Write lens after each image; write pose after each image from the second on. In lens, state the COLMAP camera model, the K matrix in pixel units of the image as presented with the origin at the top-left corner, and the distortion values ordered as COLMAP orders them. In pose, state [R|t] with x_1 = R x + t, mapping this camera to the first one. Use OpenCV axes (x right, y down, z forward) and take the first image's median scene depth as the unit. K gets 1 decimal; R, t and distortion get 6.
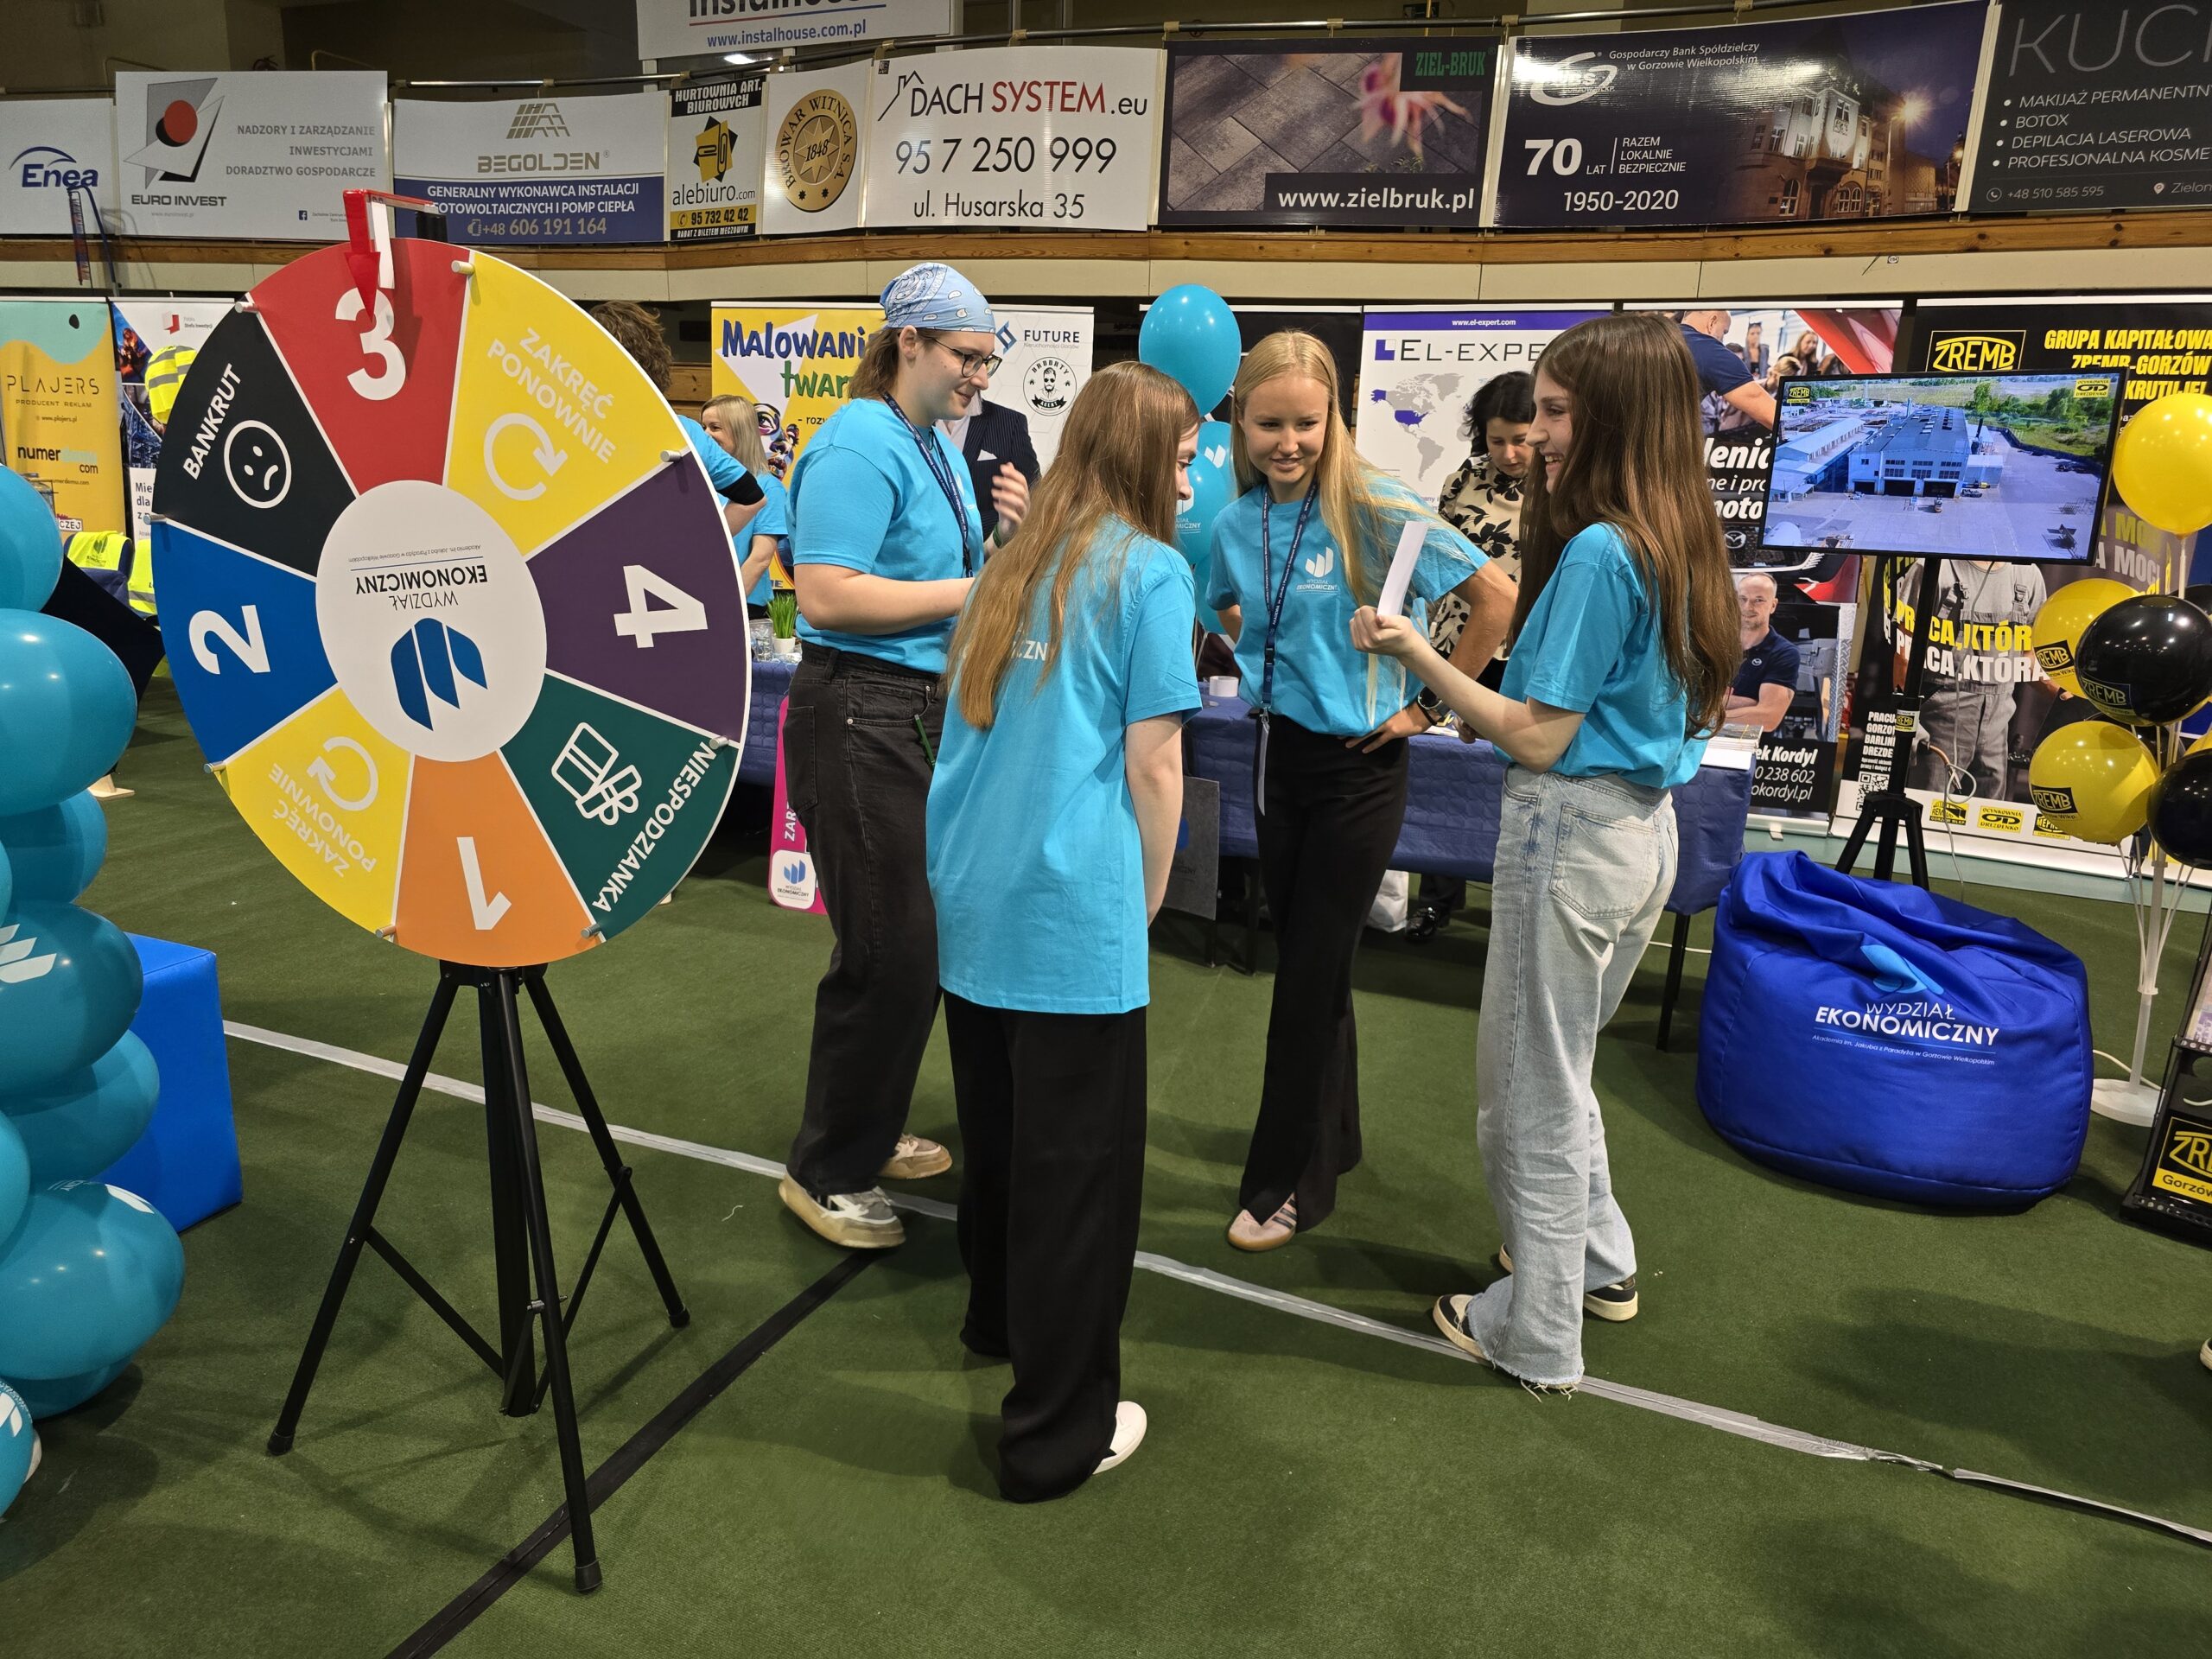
lens RADIAL K [[1480.0, 0, 1123.4], [0, 1480.0, 825.8], [0, 0, 1]] dist [0.052634, -0.044901]
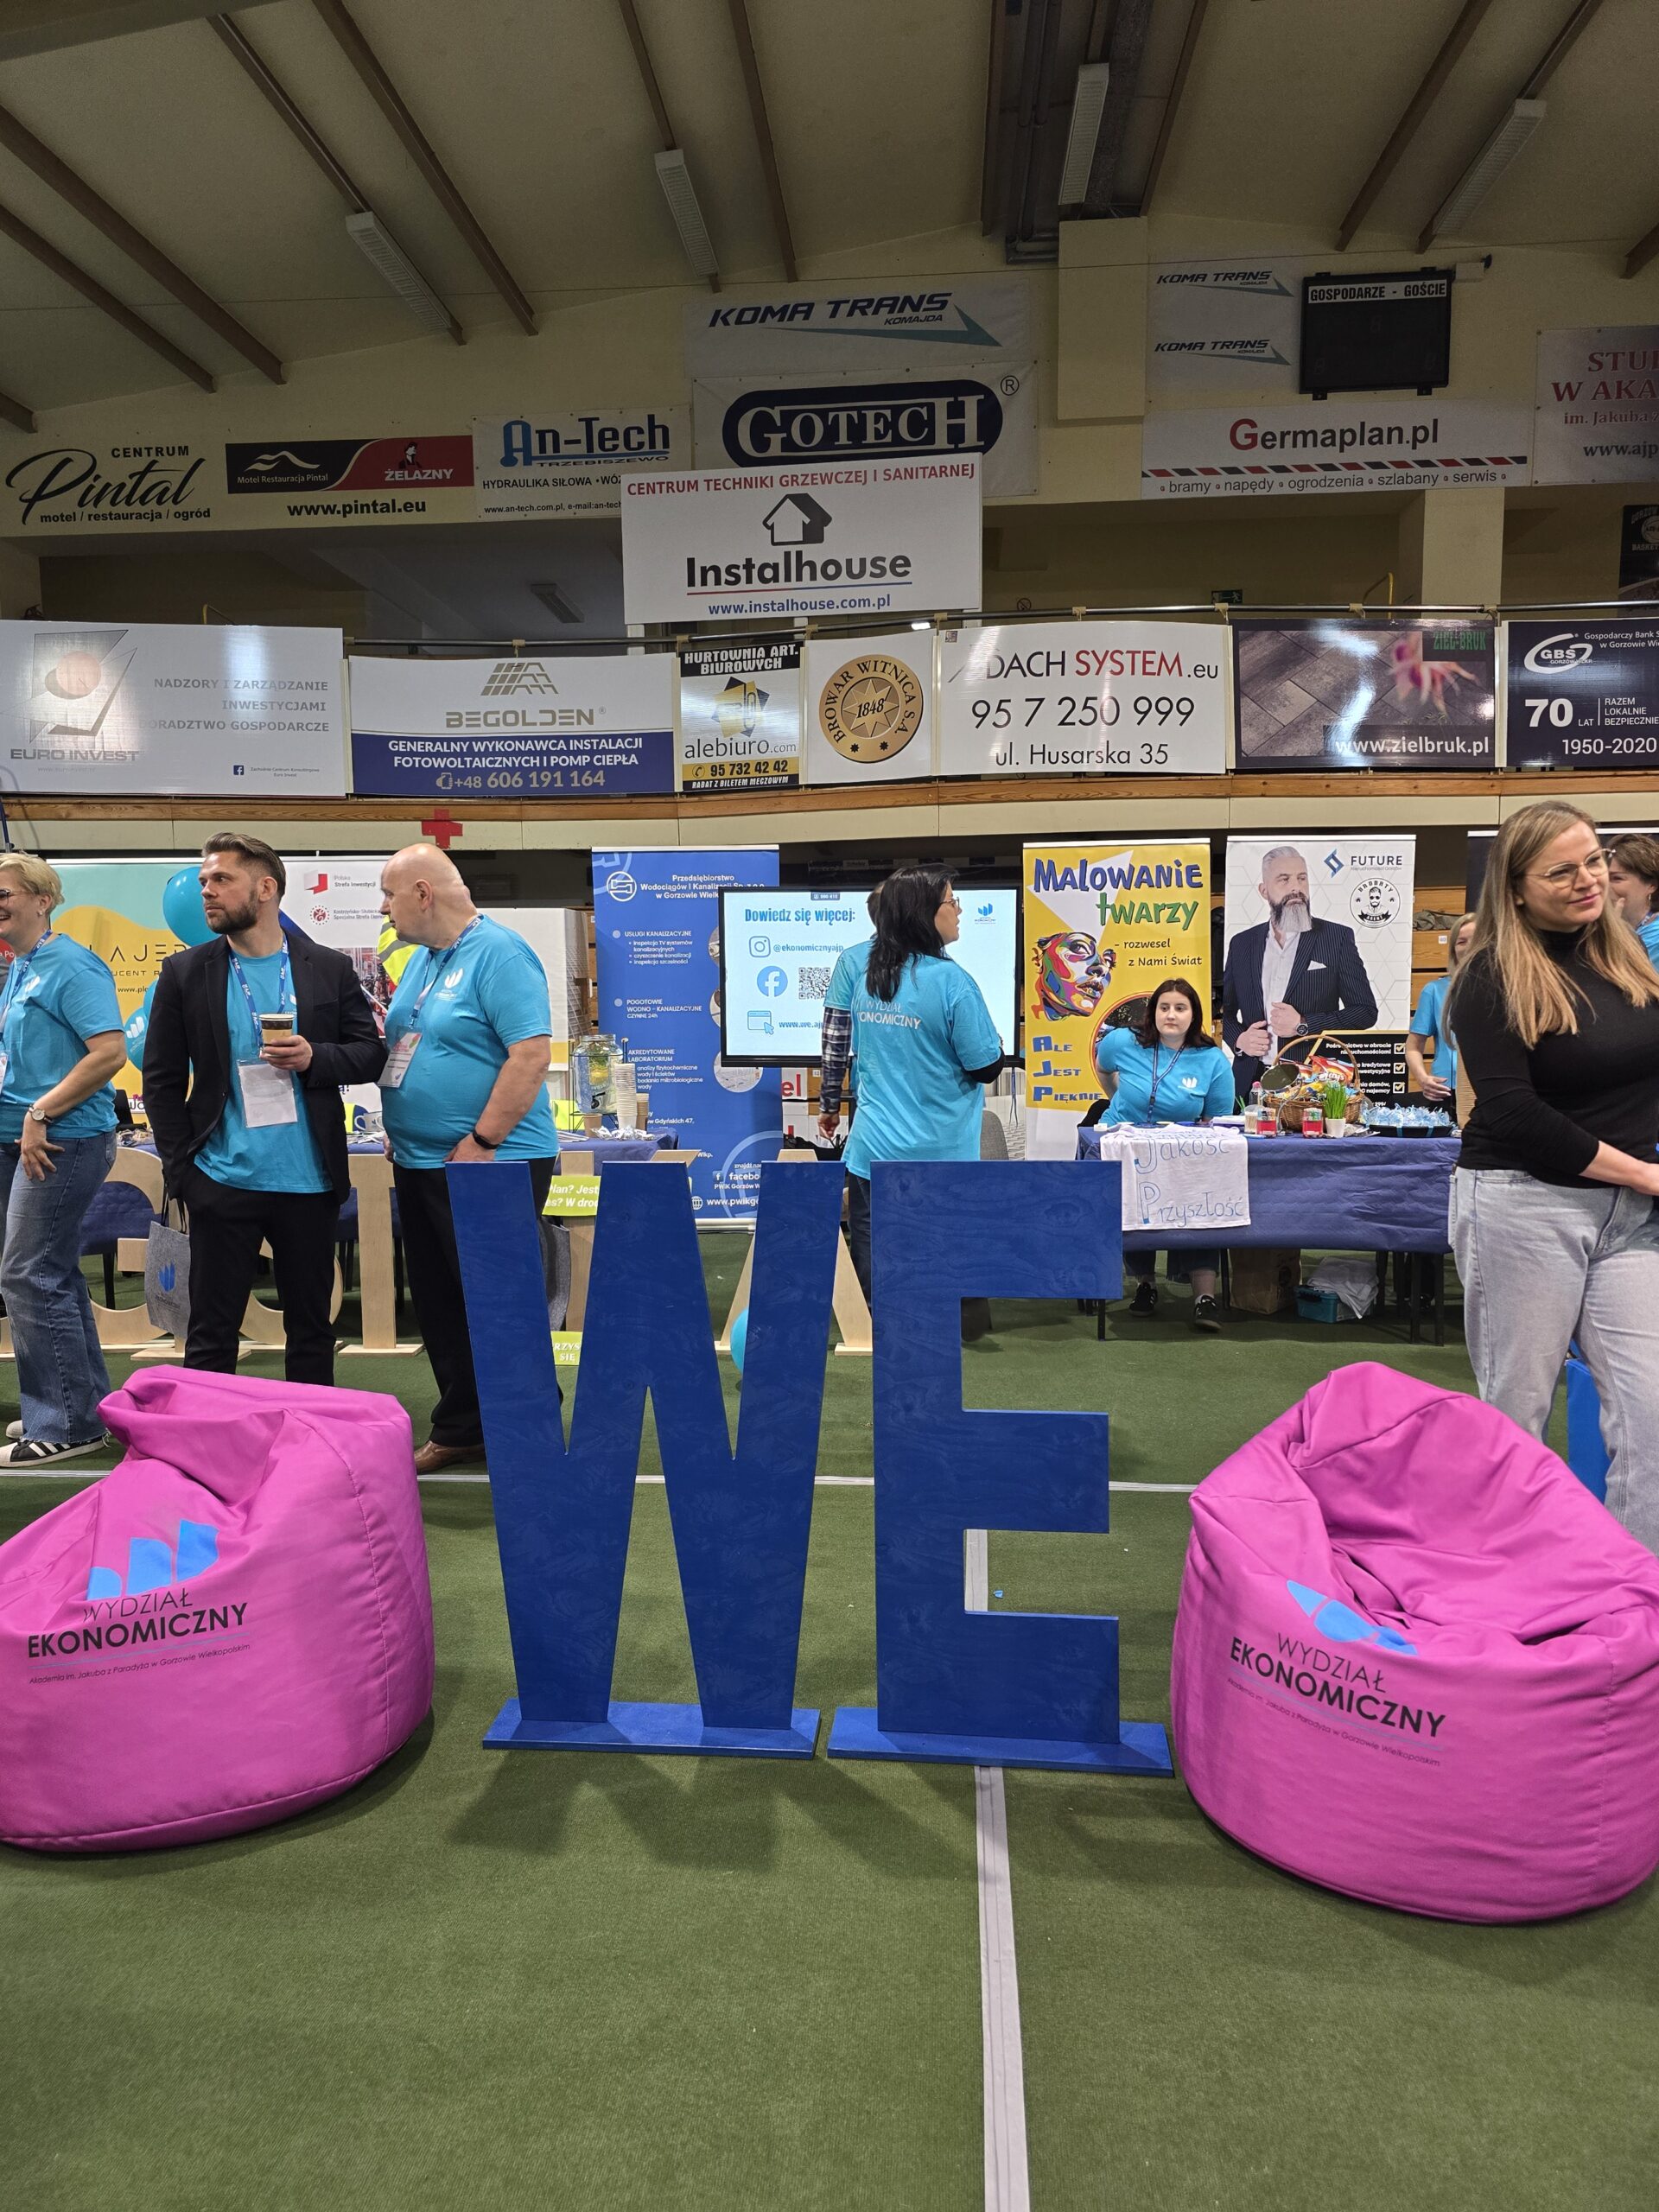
lens RADIAL K [[1480.0, 0, 816.2], [0, 1480.0, 1127.9], [0, 0, 1]] dist [0.052634, -0.044901]
pose [[0.949123, -0.082893, 0.303800, -0.653453], [0.125781, 0.984226, -0.124410, -0.030759], [-0.288695, 0.156293, 0.944578, 0.058352]]
